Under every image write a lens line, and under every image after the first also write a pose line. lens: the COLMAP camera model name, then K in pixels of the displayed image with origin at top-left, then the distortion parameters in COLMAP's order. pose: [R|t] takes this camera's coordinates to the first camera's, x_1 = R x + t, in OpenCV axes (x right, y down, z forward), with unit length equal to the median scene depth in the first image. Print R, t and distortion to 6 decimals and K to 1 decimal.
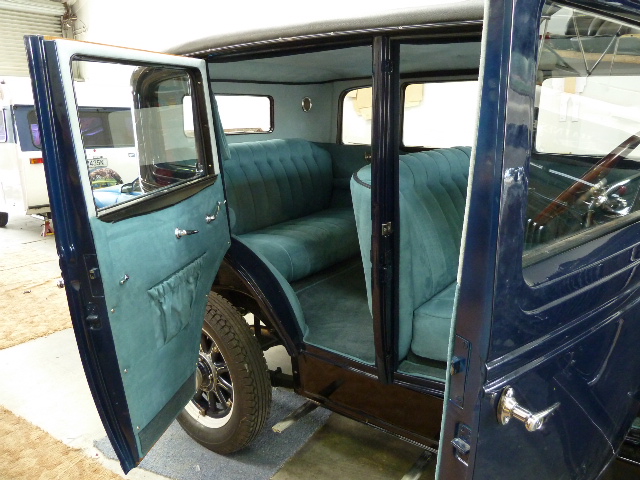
lens RADIAL K [[478.4, 0, 321.3], [0, 478.4, 238.6], [0, 0, 1]] dist [-0.029682, 0.006681]
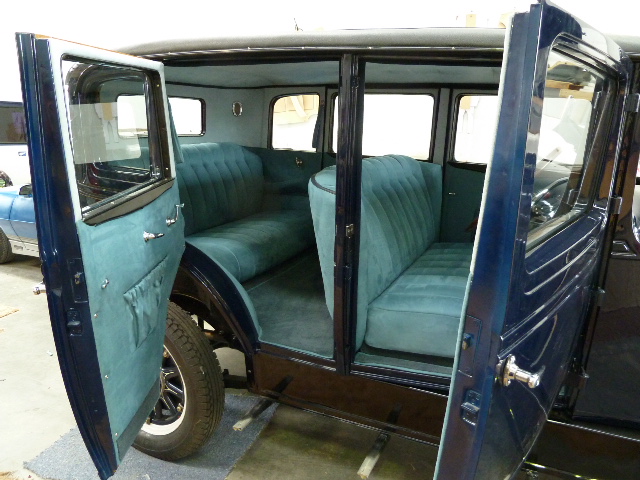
lens RADIAL K [[478.4, 0, 322.6], [0, 478.4, 239.3], [0, 0, 1]] dist [-0.029682, 0.006681]
pose [[0.977635, -0.013190, 0.209895, -0.128141], [0.014500, 0.999884, -0.004701, 0.003807], [-0.209809, 0.007640, 0.977713, -0.040828]]
